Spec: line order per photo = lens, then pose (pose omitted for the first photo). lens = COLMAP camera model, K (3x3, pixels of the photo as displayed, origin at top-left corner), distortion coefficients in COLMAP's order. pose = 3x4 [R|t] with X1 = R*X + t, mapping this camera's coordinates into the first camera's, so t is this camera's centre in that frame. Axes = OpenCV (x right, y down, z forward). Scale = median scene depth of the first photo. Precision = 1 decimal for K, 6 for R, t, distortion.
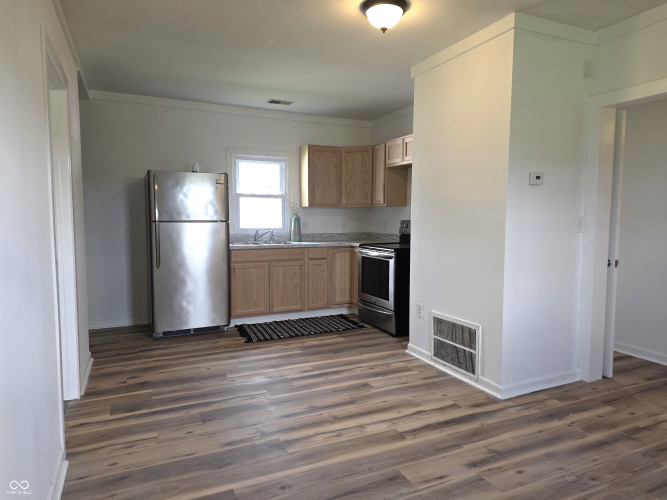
lens RADIAL K [[437.0, 0, 333.5], [0, 437.0, 250.0], [0, 0, 1]] dist [0.047466, -0.002067]
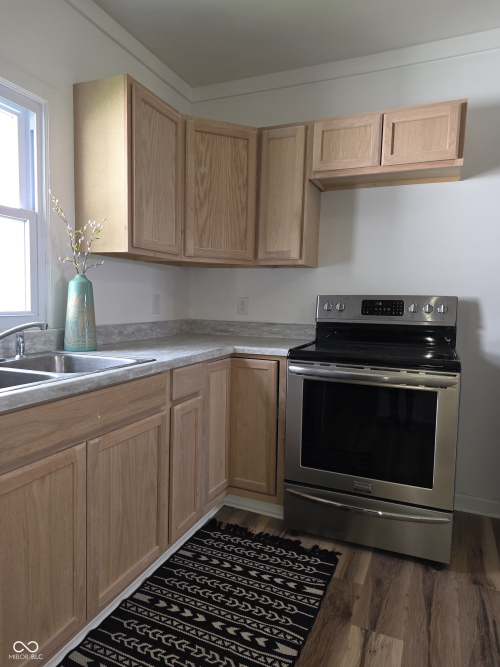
lens RADIAL K [[444.5, 0, 250.0], [0, 444.5, 333.5], [0, 0, 1]] dist [0.075806, -0.075323]
pose [[0.739680, -0.039597, 0.671793, -0.257960], [0.033291, 0.999198, 0.022240, -0.041339], [-0.672135, 0.005914, 0.740405, 0.725710]]
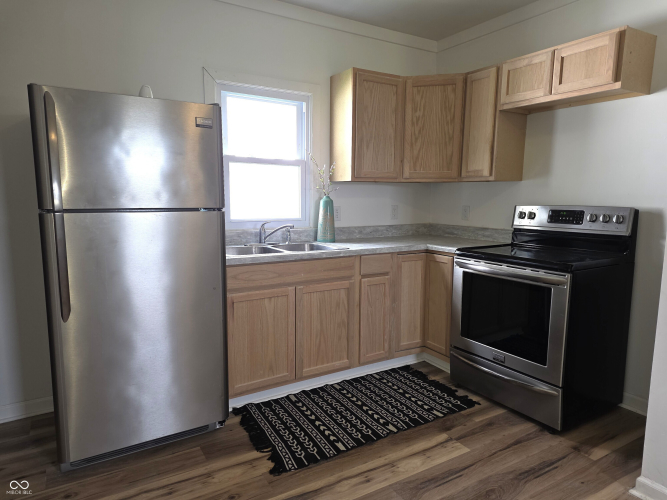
lens RADIAL K [[444.5, 0, 332.6], [0, 444.5, 253.0], [0, 0, 1]] dist [0.075806, -0.075323]
pose [[0.993560, -0.009883, 0.112873, -0.163526], [0.003950, 0.998605, 0.052663, -0.039851], [-0.113236, -0.051878, 0.992213, 0.464817]]
